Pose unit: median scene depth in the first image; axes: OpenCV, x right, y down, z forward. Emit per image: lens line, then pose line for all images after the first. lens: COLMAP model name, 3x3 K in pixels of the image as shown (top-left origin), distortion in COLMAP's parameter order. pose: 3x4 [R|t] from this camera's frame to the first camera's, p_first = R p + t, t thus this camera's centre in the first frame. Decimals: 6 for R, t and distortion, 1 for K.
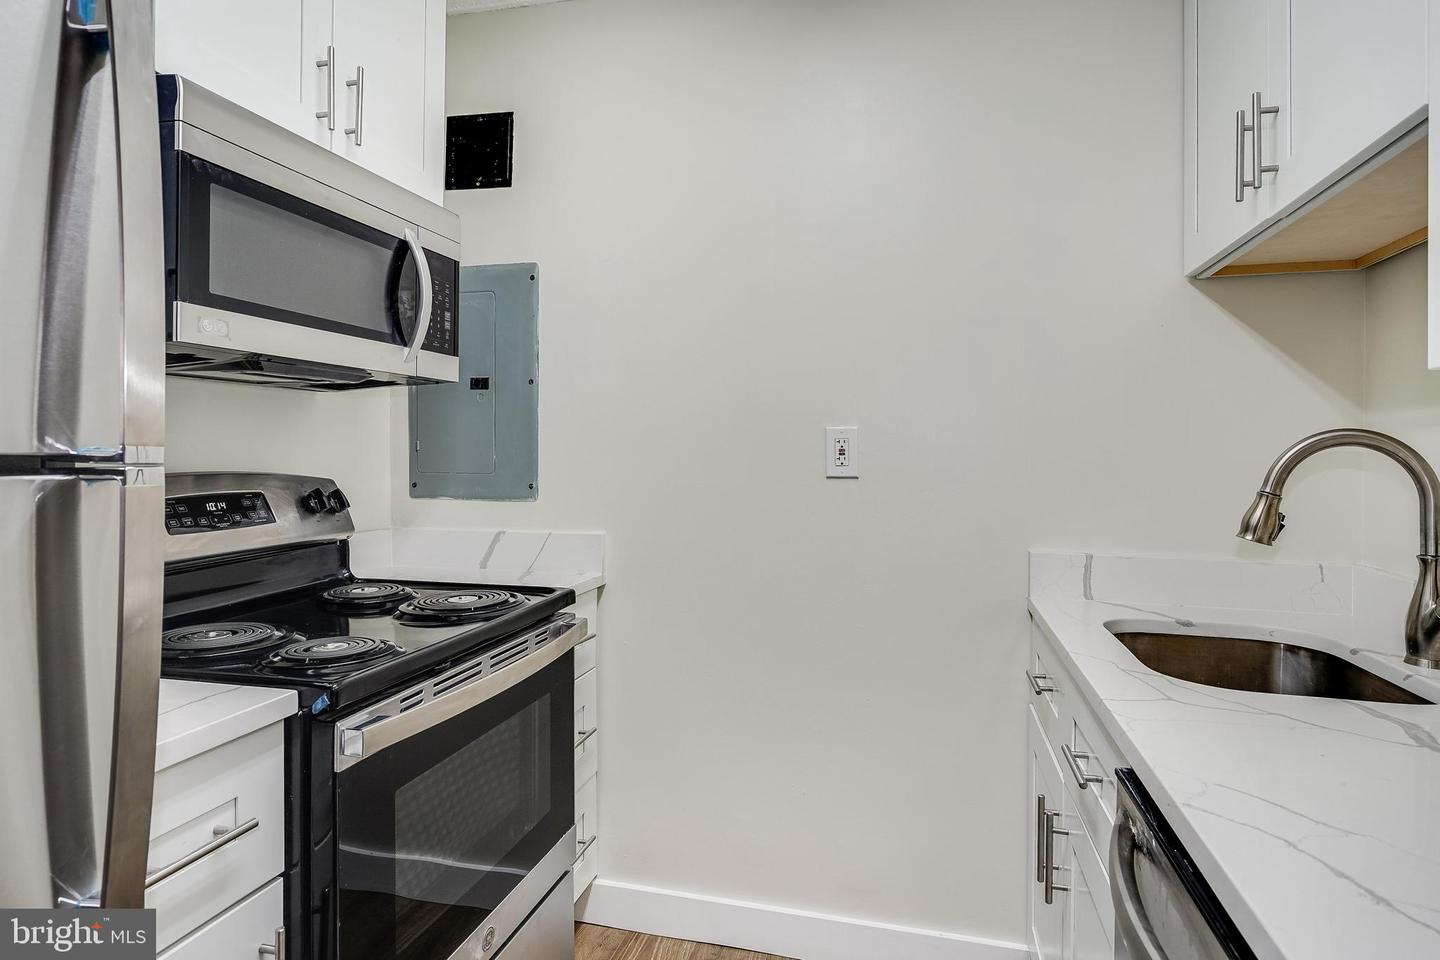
lens RADIAL K [[826.5, 0, 713.7], [0, 826.5, 470.3], [0, 0, 1]] dist [0.002000, -0.002451]
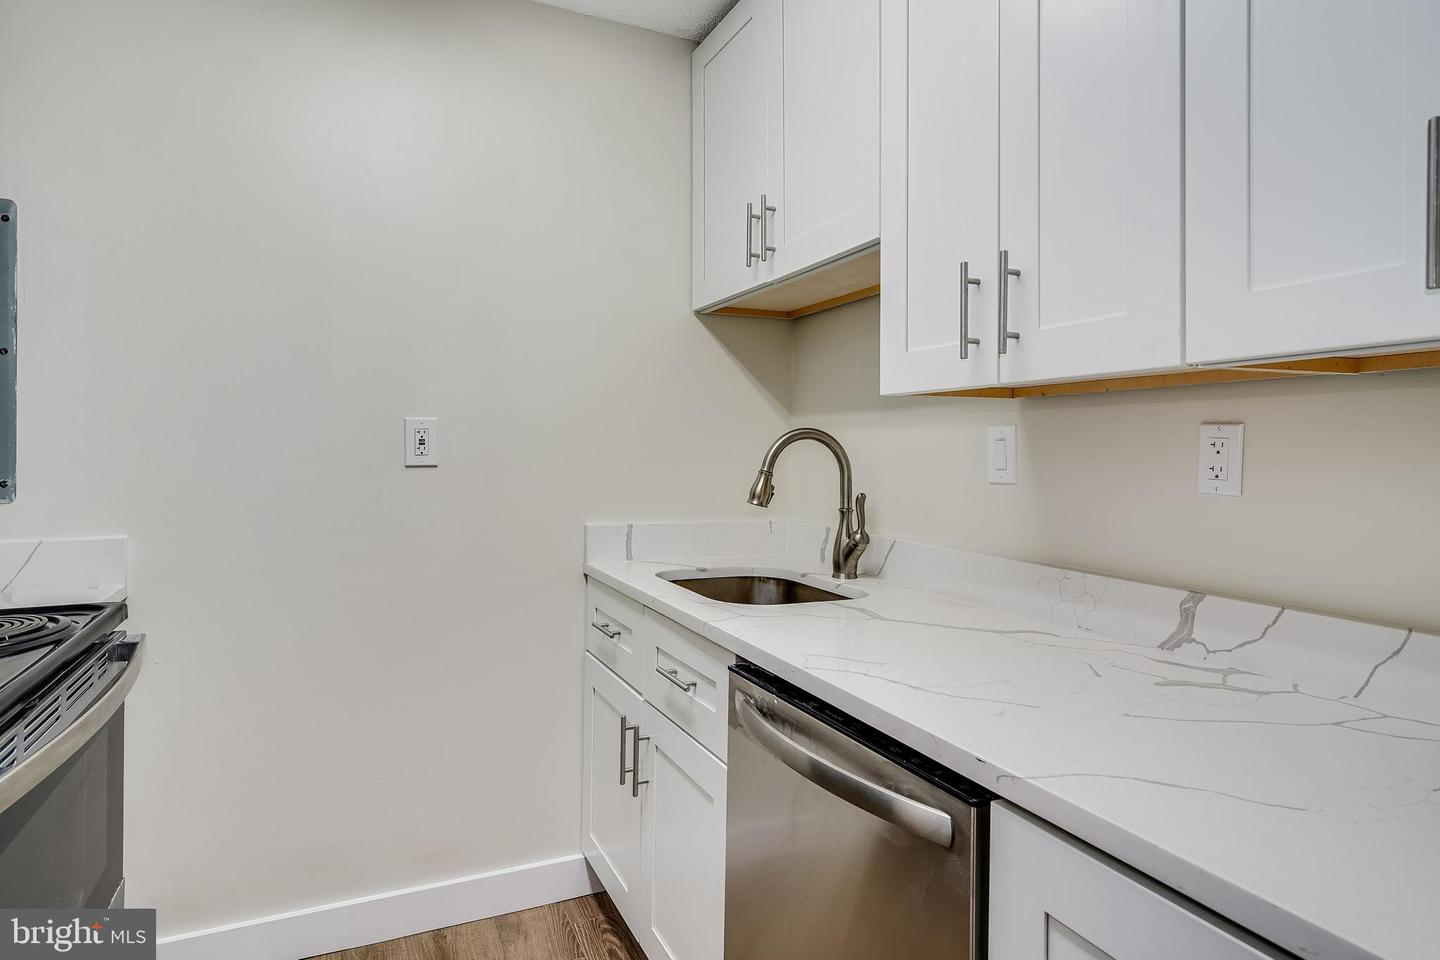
lens RADIAL K [[826.5, 0, 721.8], [0, 826.5, 474.1], [0, 0, 1]] dist [0.002000, -0.002451]
pose [[0.761077, -0.024061, 0.648215, -0.315678], [0.010704, 0.999642, 0.024538, -0.004318], [-0.648573, -0.011737, 0.761062, -0.052915]]
